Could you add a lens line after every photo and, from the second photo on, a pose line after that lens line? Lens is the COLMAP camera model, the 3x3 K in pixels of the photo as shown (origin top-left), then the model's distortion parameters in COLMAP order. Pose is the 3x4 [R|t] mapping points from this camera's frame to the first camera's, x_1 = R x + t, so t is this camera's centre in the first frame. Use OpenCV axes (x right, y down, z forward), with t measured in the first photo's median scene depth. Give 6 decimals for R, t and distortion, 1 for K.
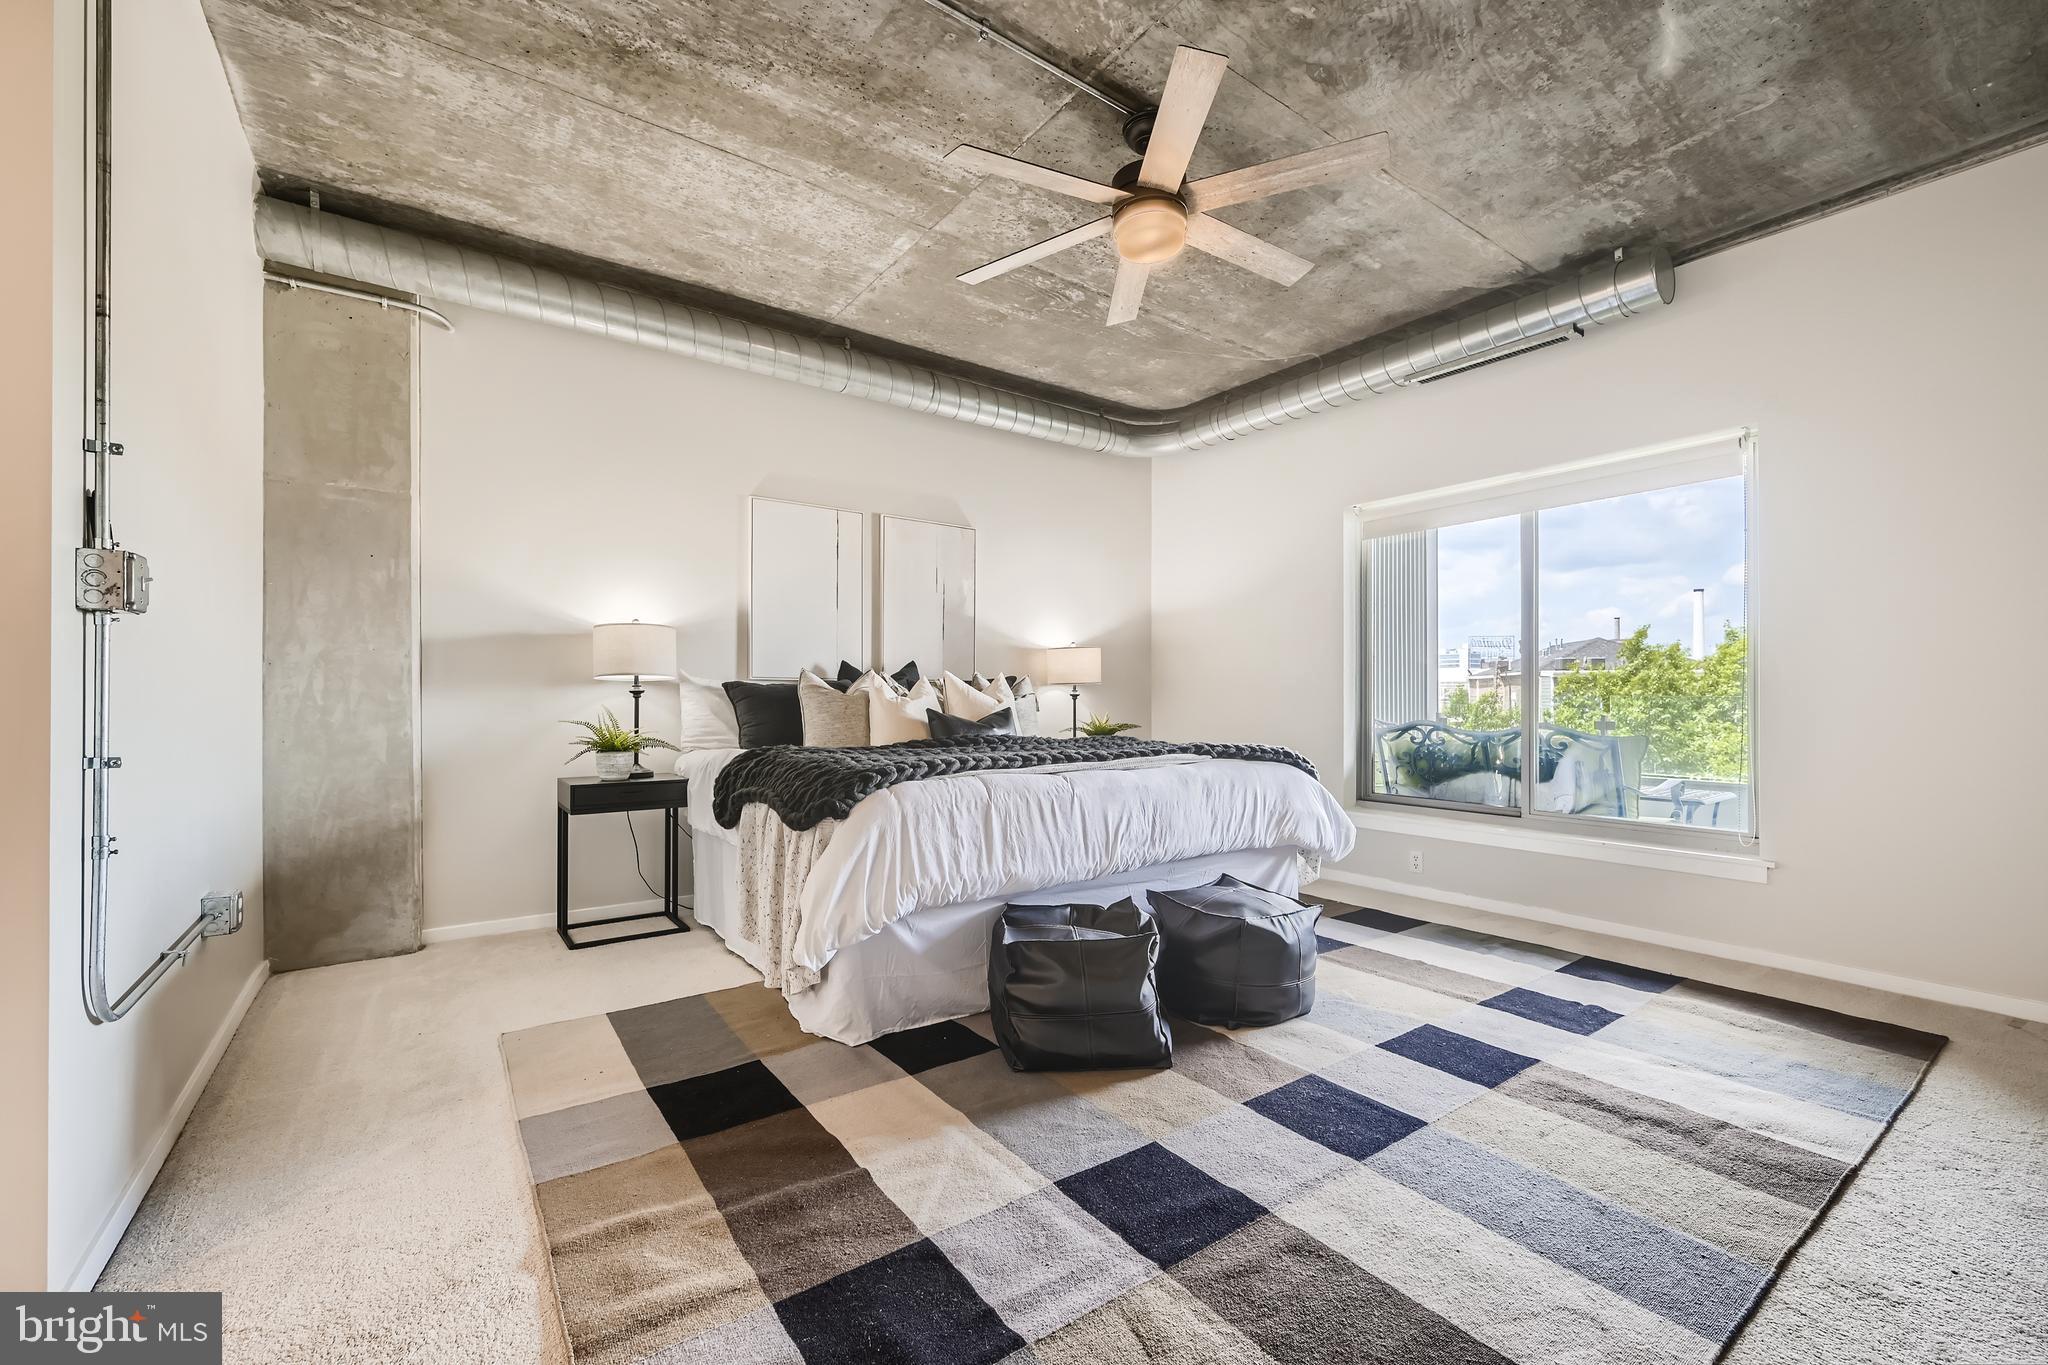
lens RADIAL K [[830.2, 0, 1024.0], [0, 830.2, 682.5], [0, 0, 1]] dist [0.002210, 0.000073]
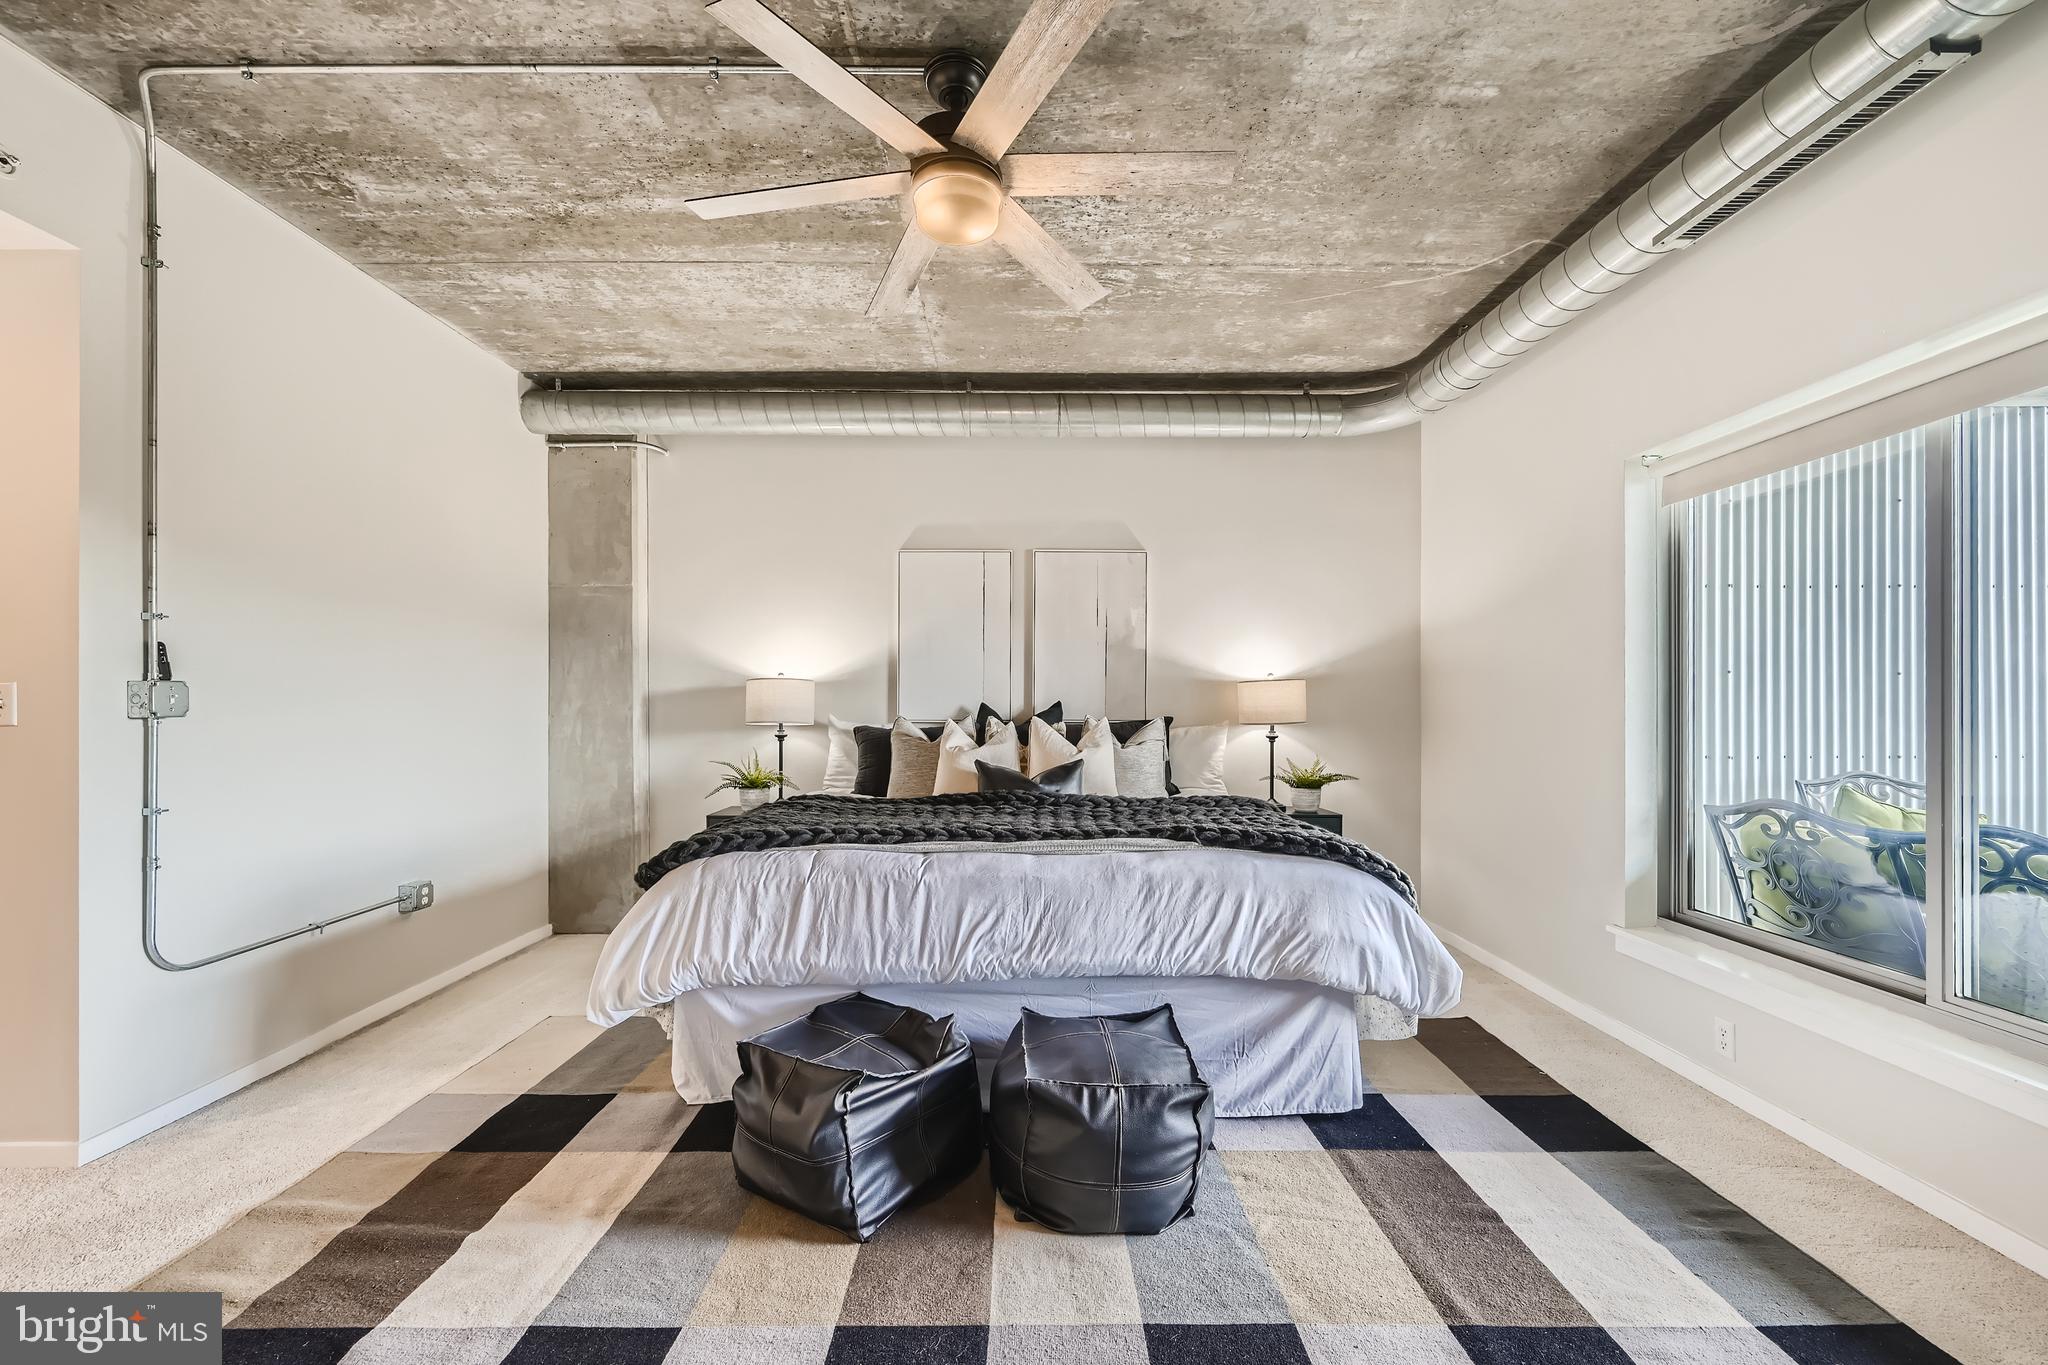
lens RADIAL K [[818.8, 0, 1022.0], [0, 818.8, 694.1], [0, 0, 1]] dist [0.001434, -0.000438]
pose [[0.815961, -0.009224, -0.578034, 0.529253], [0.011277, 0.999936, -0.000037, -0.048783], [0.577997, -0.006488, 0.816013, 0.300933]]
